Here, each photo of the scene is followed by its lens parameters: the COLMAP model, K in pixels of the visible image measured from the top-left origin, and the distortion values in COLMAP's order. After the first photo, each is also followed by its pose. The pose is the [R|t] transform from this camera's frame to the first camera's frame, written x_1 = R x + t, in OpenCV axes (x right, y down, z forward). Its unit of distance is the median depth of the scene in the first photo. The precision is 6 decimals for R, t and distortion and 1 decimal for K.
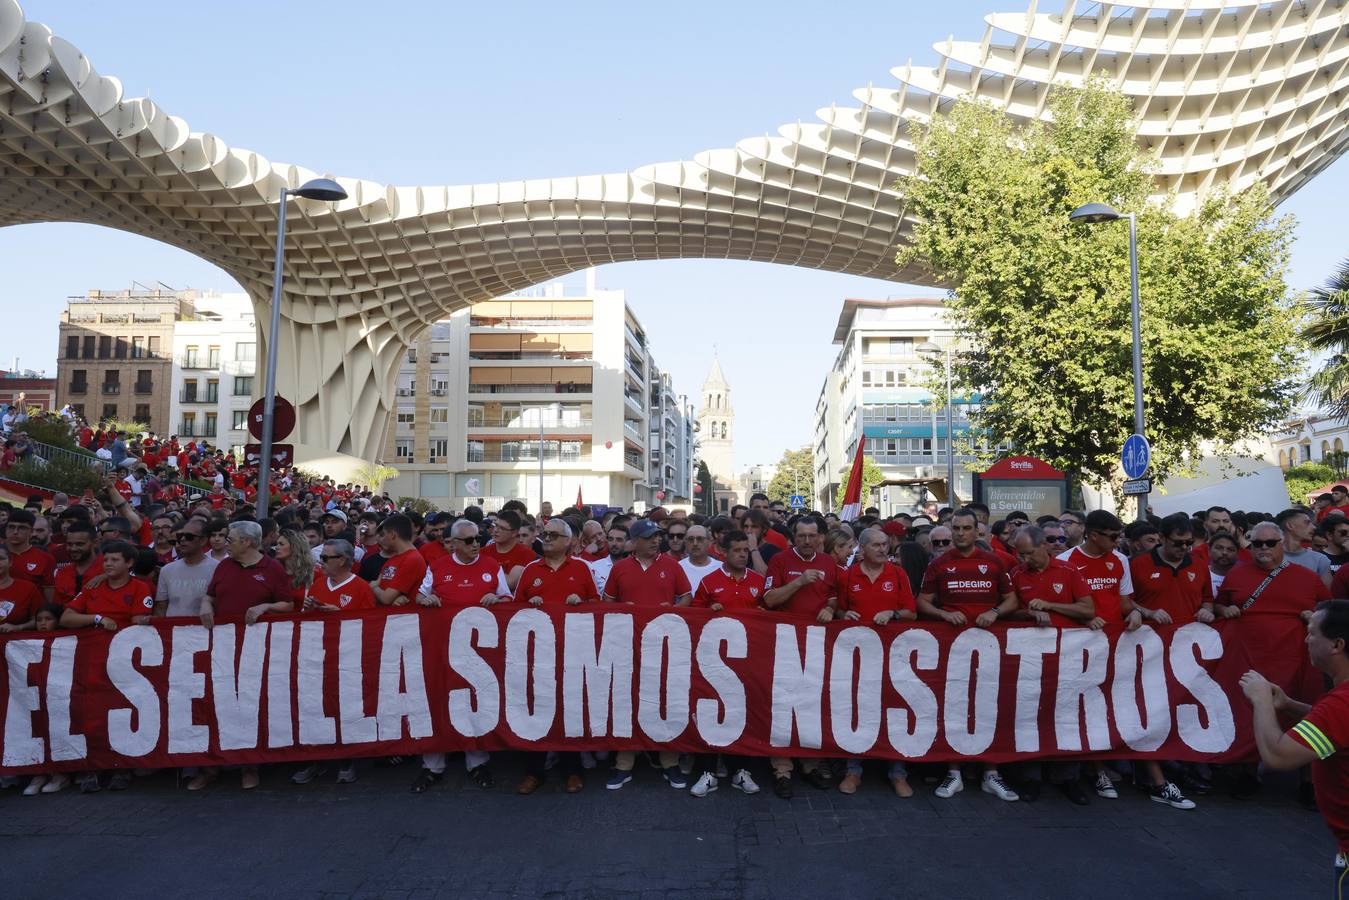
lens RADIAL K [[922.5, 0, 676.7], [0, 922.5, 442.7], [0, 0, 1]] dist [0.018684, 0.000319]
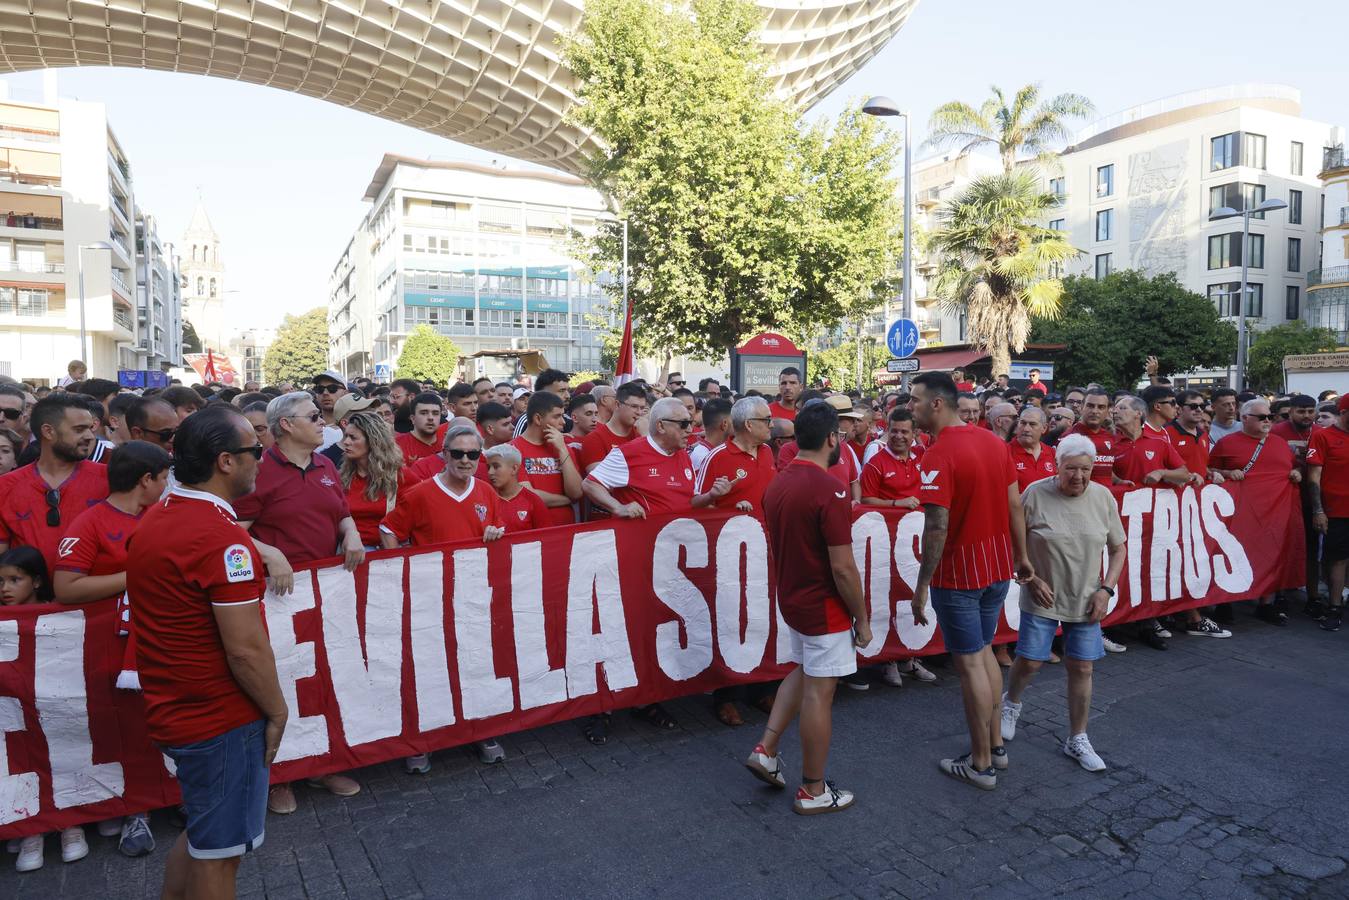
lens RADIAL K [[919.3, 0, 674.5], [0, 919.3, 450.0], [0, 0, 1]] dist [0.000159, 0.003452]
pose [[0.861867, -0.029158, 0.506296, -0.061785], [-0.046095, 0.989709, 0.135466, 0.002140], [-0.505036, -0.140091, 0.851653, 0.035562]]
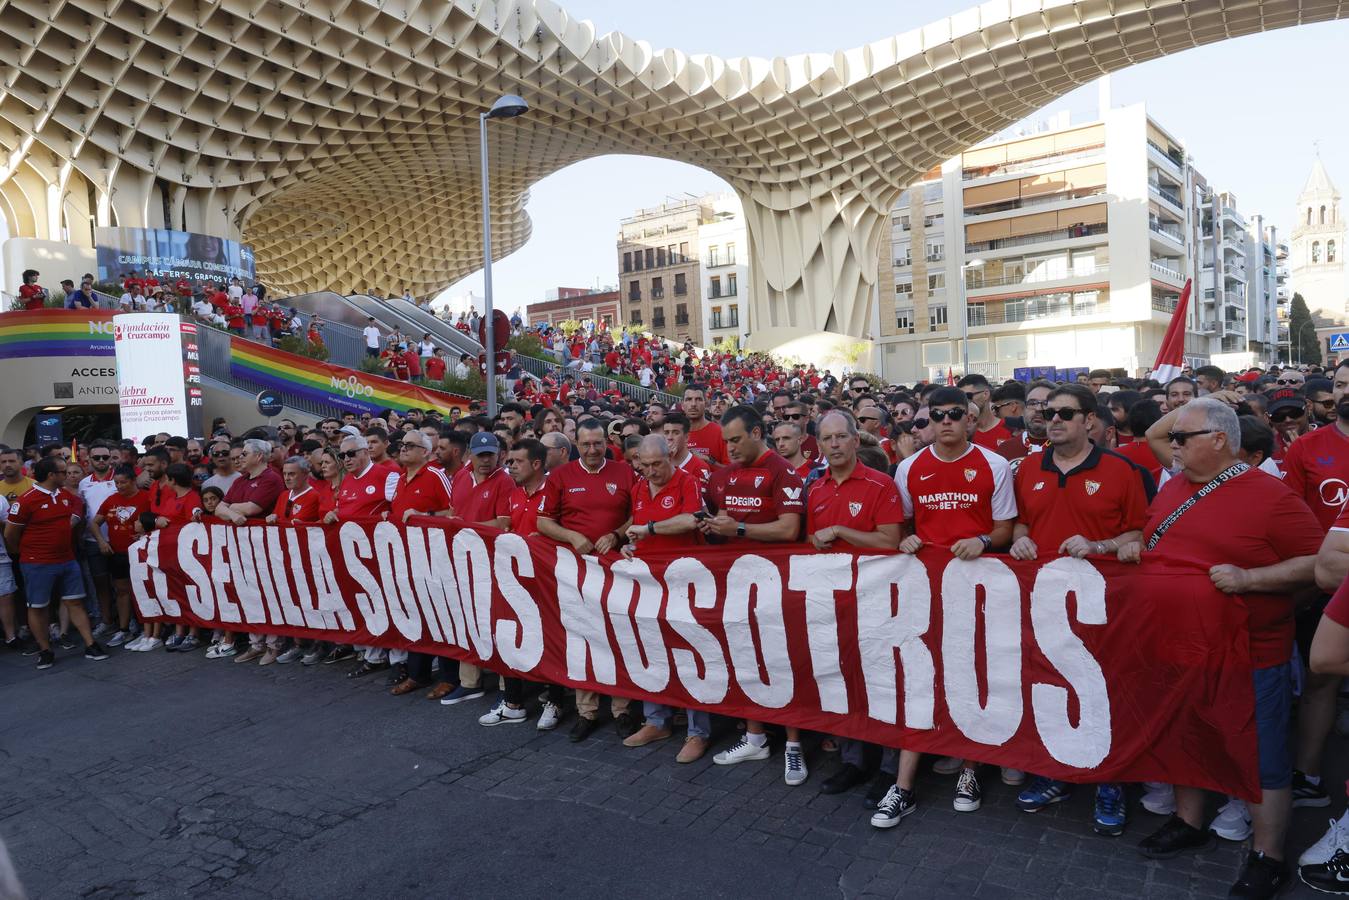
lens RADIAL K [[923.6, 0, 669.4], [0, 923.6, 456.5], [0, 0, 1]] dist [0.001080, 0.003924]
pose [[0.829943, -0.020645, -0.557466, 0.065442], [0.108014, 0.986350, 0.124281, 0.001461], [0.547291, -0.163360, 0.820845, 0.032261]]
